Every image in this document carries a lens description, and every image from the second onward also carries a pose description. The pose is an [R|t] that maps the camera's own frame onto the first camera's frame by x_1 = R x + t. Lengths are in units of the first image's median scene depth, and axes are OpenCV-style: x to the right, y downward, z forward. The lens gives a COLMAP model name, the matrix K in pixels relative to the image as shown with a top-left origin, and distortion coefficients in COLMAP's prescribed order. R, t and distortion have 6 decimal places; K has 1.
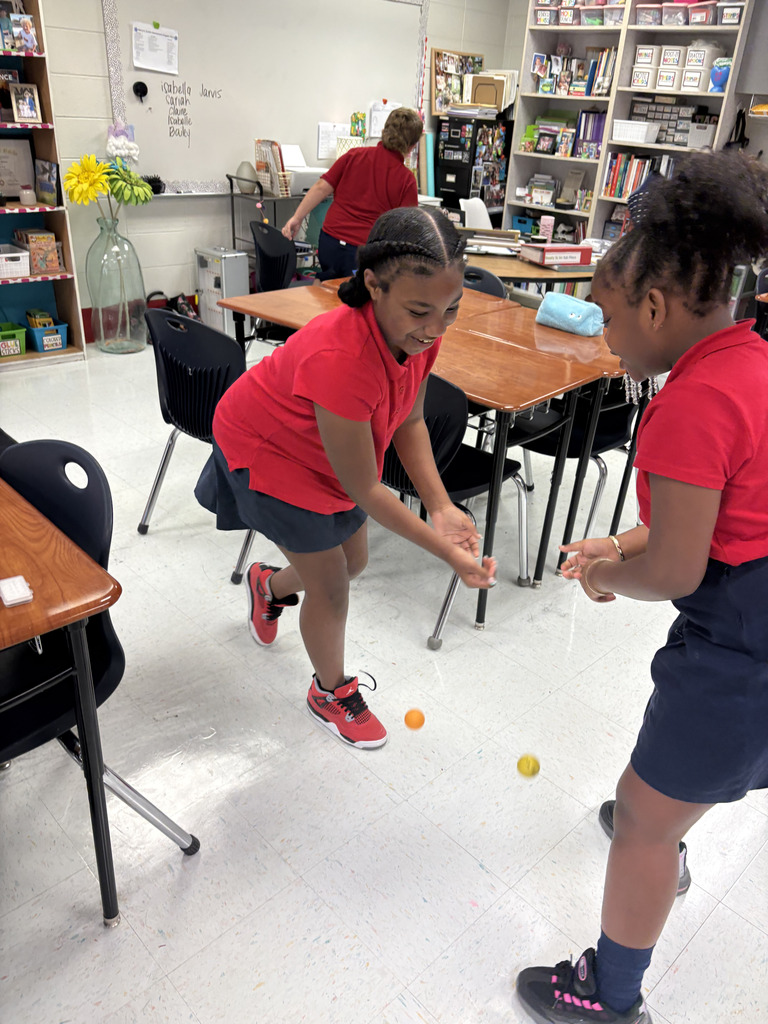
lens RADIAL K [[776.9, 0, 386.0], [0, 776.9, 519.4], [0, 0, 1]] dist [0.045834, -0.058898]
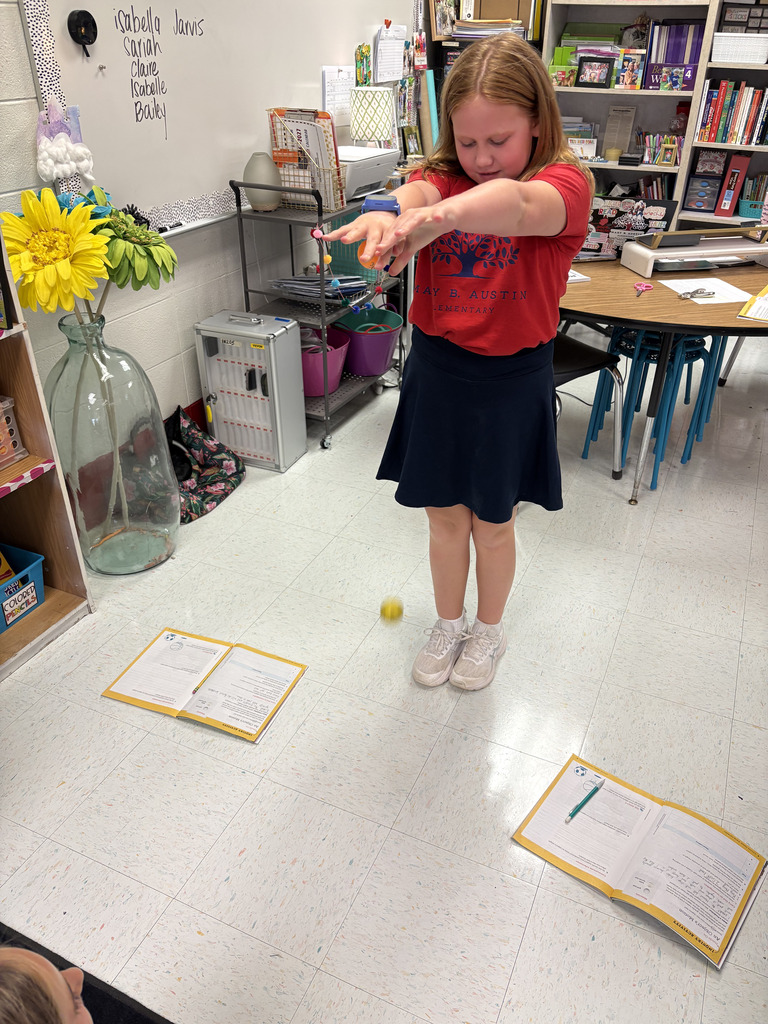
lens RADIAL K [[776.9, 0, 382.6], [0, 776.9, 503.5], [0, 0, 1]] dist [0.045834, -0.058898]
pose [[0.926853, -0.236803, 0.291323, -0.302271], [0.216606, 0.971101, 0.100224, -0.245433], [-0.306637, -0.029791, 0.951360, 0.430111]]
